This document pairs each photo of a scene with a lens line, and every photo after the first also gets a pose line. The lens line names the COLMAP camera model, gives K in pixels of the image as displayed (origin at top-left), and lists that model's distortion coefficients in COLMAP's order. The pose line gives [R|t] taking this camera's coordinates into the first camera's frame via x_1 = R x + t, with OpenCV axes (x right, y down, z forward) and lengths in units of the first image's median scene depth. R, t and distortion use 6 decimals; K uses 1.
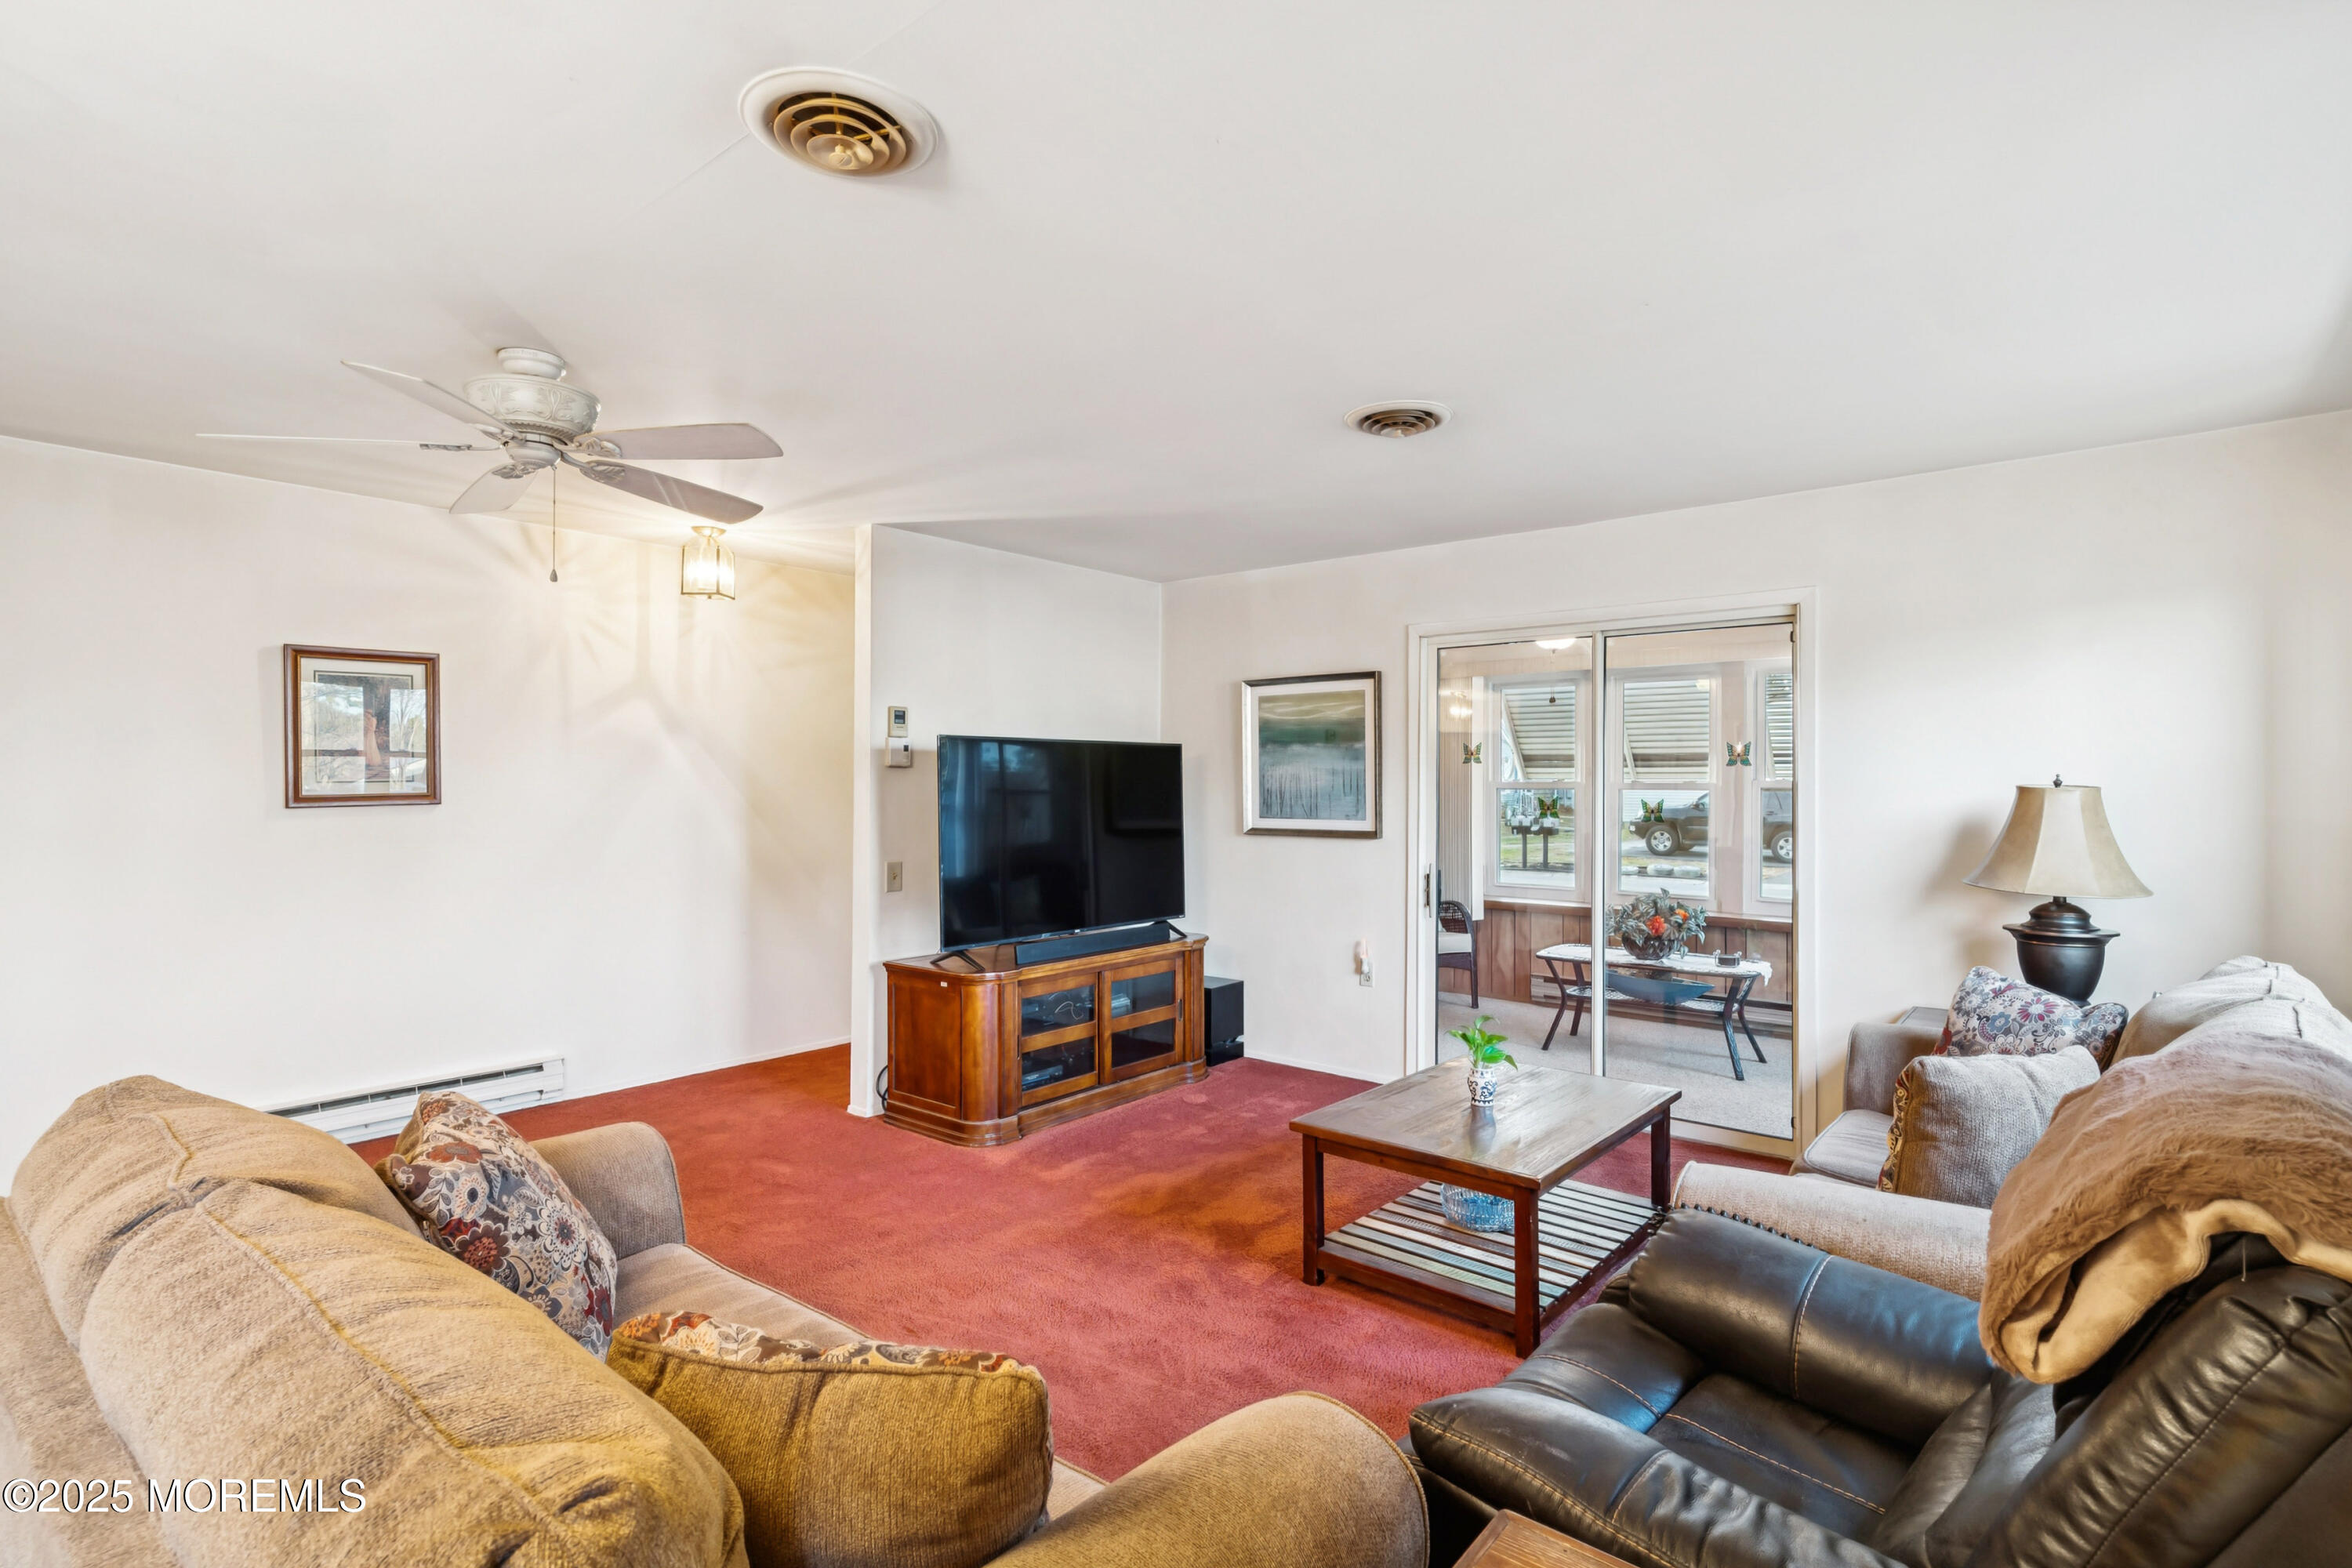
lens RADIAL K [[1136.3, 0, 1179.0], [0, 1136.3, 782.0], [0, 0, 1]] dist [0.005226, -0.001243]
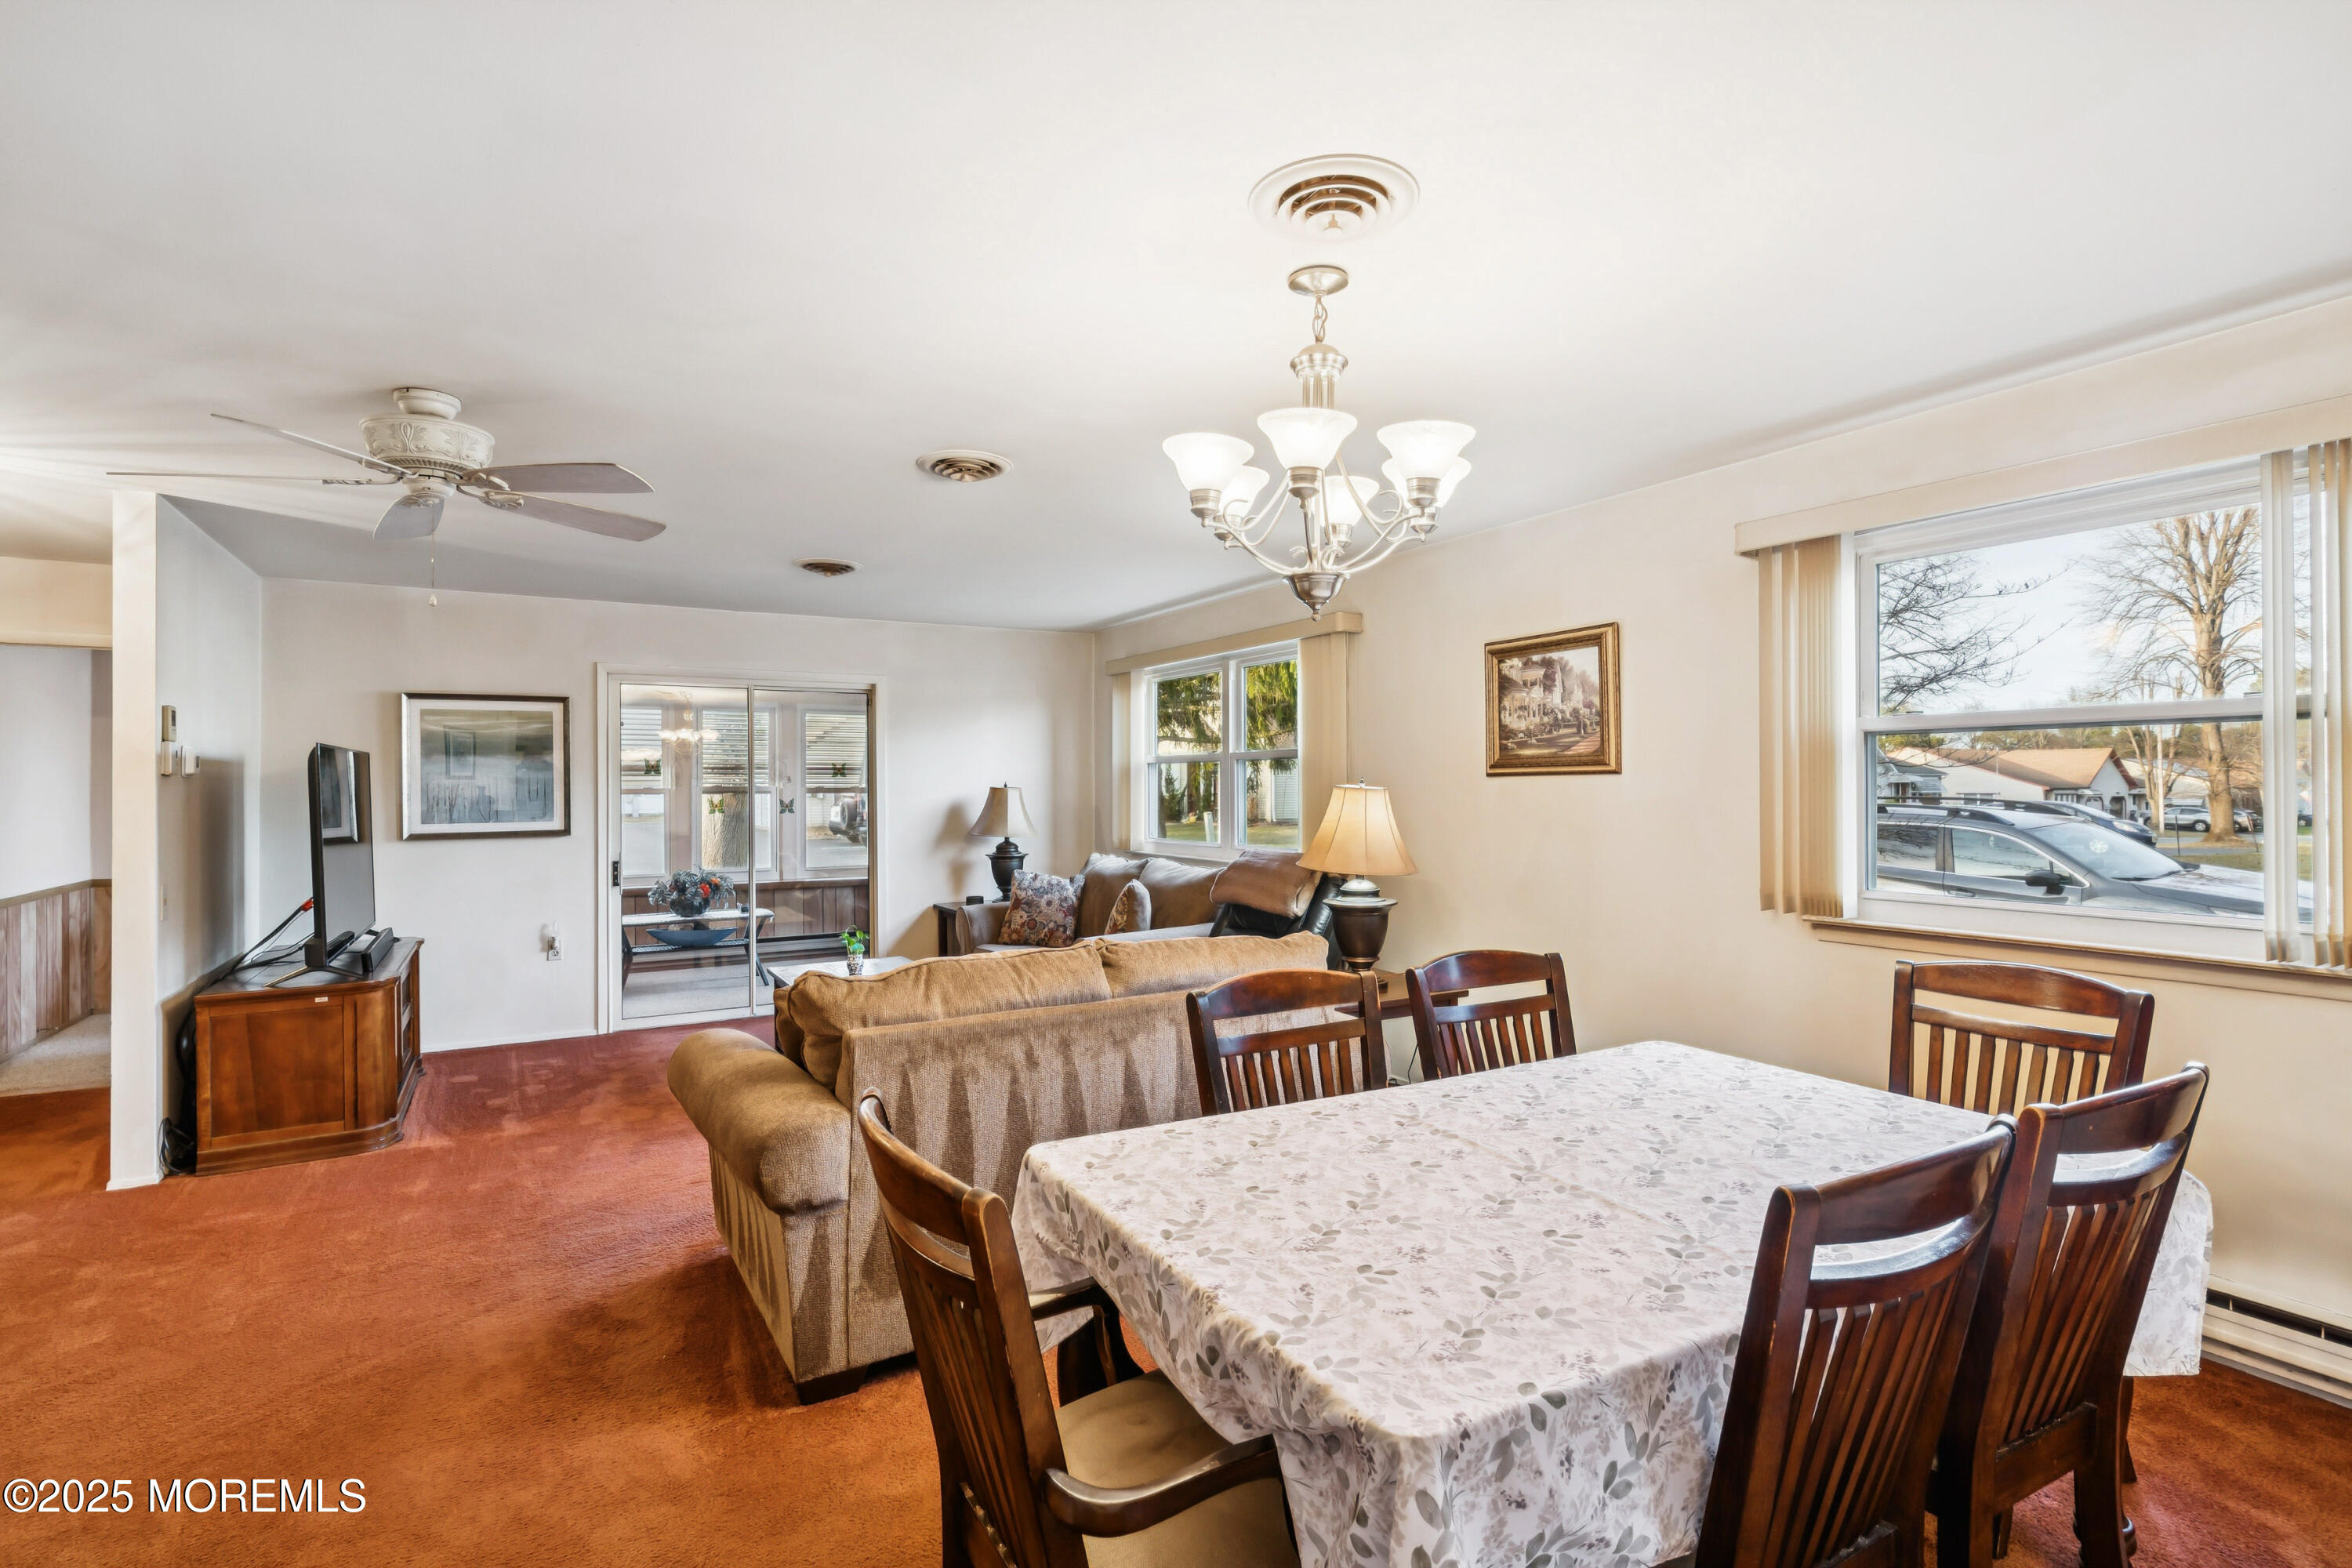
lens RADIAL K [[1136.3, 0, 1184.1], [0, 1136.3, 786.0], [0, 0, 1]] dist [0.005226, -0.001243]
pose [[0.325805, -0.004026, 0.945428, -0.744627], [0.005944, 0.999980, 0.002210, -0.001682], [-0.945418, 0.004899, 0.325822, -0.013773]]
